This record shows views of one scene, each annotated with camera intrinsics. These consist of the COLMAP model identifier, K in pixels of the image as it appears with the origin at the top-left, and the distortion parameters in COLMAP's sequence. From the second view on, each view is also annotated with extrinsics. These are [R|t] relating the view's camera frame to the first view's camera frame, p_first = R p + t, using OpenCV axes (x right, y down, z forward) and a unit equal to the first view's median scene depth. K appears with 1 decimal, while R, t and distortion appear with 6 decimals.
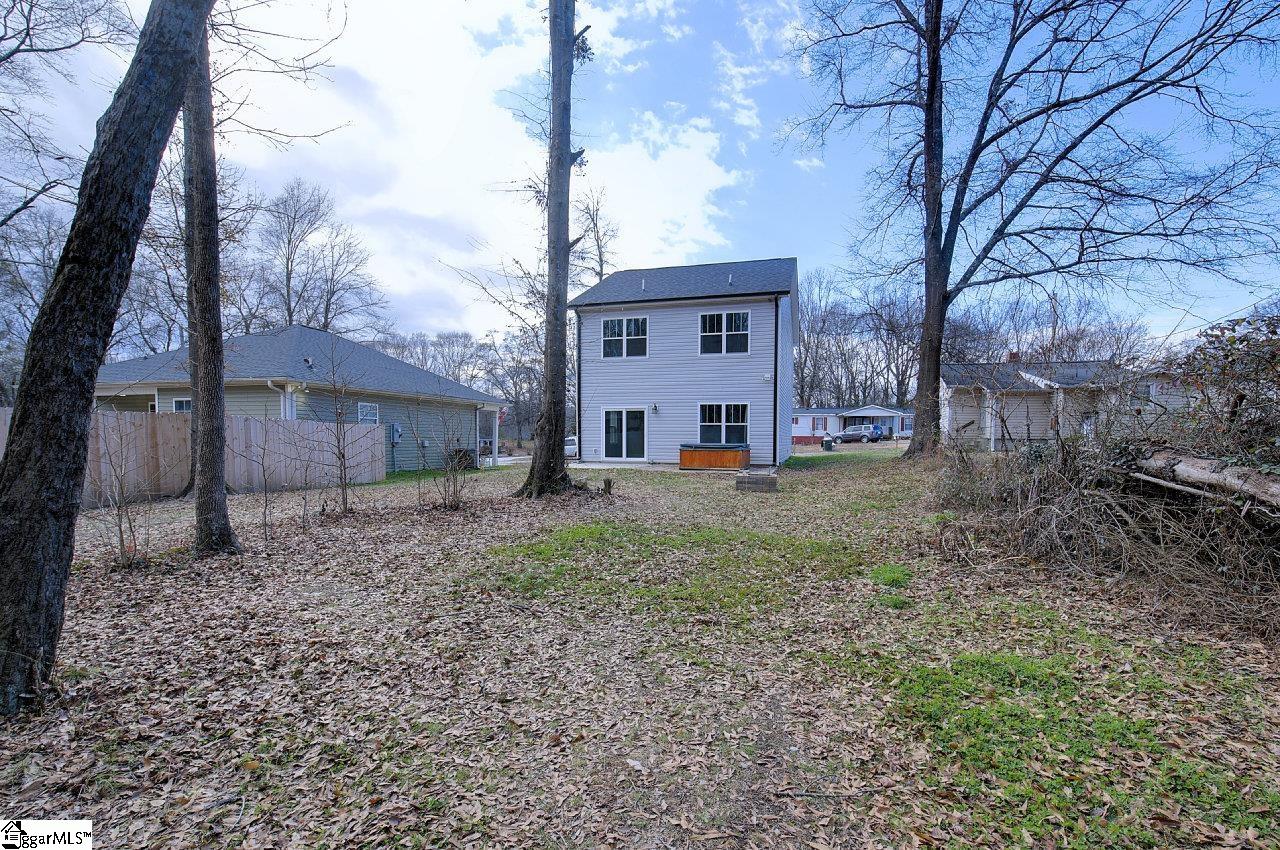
lens RADIAL K [[566.9, 0, 649.3], [0, 566.9, 427.2], [0, 0, 1]] dist [-0.000378, 0.000352]
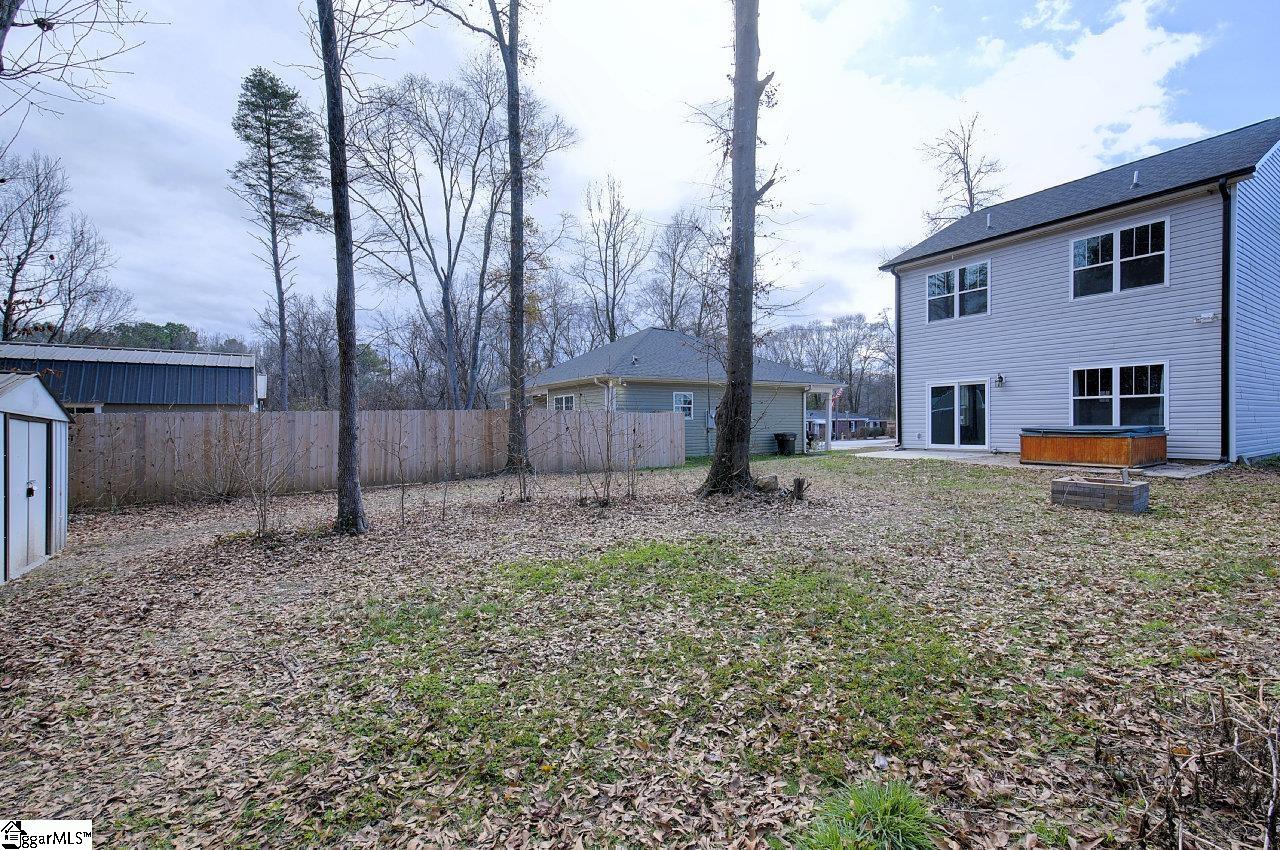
lens RADIAL K [[545.4, 0, 647.8], [0, 545.4, 425.9], [0, 0, 1]] dist [-0.001901, 0.000214]
pose [[0.760391, -0.013345, -0.649328, 0.126394], [0.034056, 0.999233, 0.019344, -0.002270], [0.648572, -0.036822, 0.760262, 0.142109]]
